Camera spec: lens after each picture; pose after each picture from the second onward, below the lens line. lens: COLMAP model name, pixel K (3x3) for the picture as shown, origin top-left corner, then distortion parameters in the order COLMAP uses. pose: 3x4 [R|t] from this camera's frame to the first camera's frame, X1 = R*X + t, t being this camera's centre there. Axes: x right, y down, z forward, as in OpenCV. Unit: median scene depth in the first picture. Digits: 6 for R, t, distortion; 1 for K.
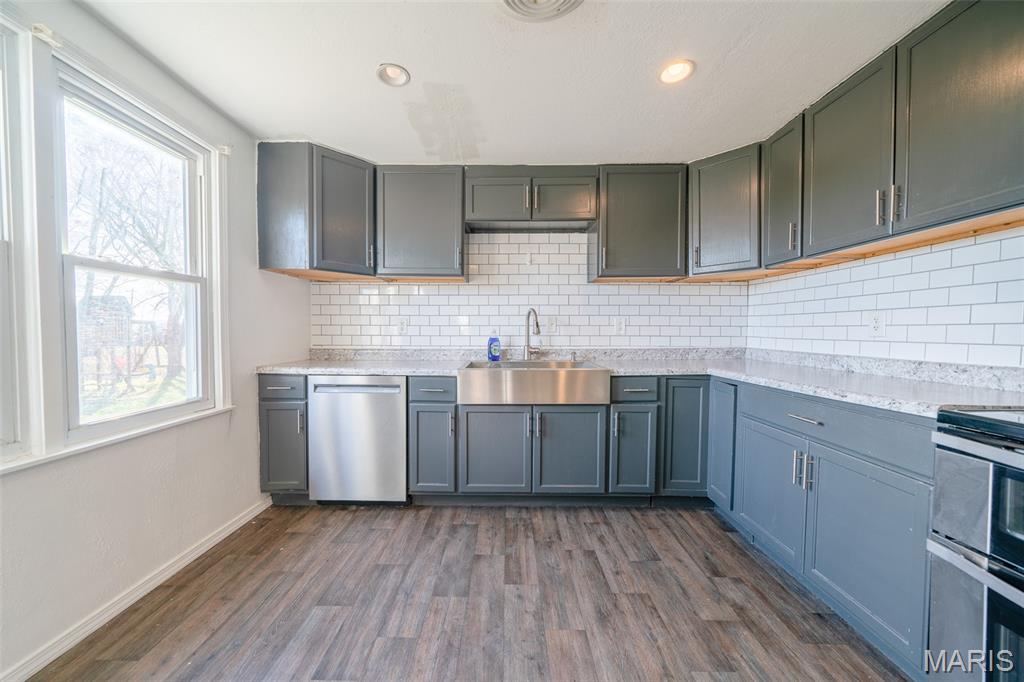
lens RADIAL K [[375.0, 0, 499.7], [0, 375.0, 340.7], [0, 0, 1]] dist [-0.006725, 0.000396]
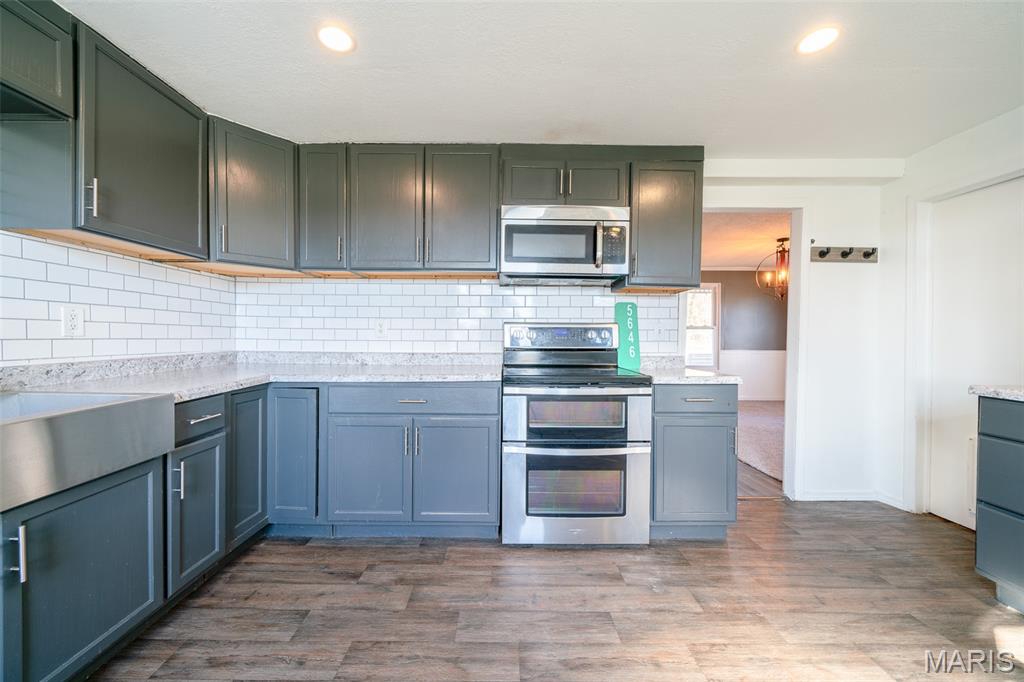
lens RADIAL K [[375.0, 0, 503.1], [0, 375.0, 340.9], [0, 0, 1]] dist [-0.006725, 0.000396]
pose [[-0.017562, -0.014690, 0.999738, -0.317765], [0.019772, 0.999691, 0.015037, -0.007908], [-0.999650, 0.020031, -0.017266, 0.470441]]
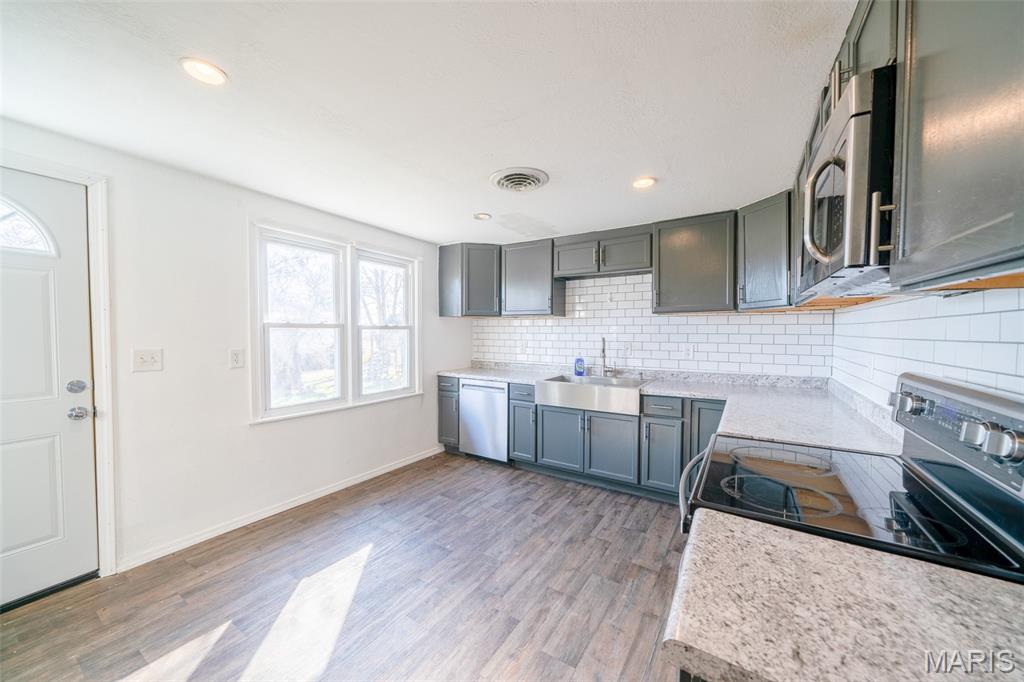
lens RADIAL K [[375.0, 0, 497.1], [0, 375.0, 338.9], [0, 0, 1]] dist [-0.006725, 0.000396]
pose [[0.838601, 0.009200, -0.544669, 0.582735], [-0.011752, 0.999930, -0.001204, -0.090205], [0.544619, 0.007410, 0.838651, -0.360221]]
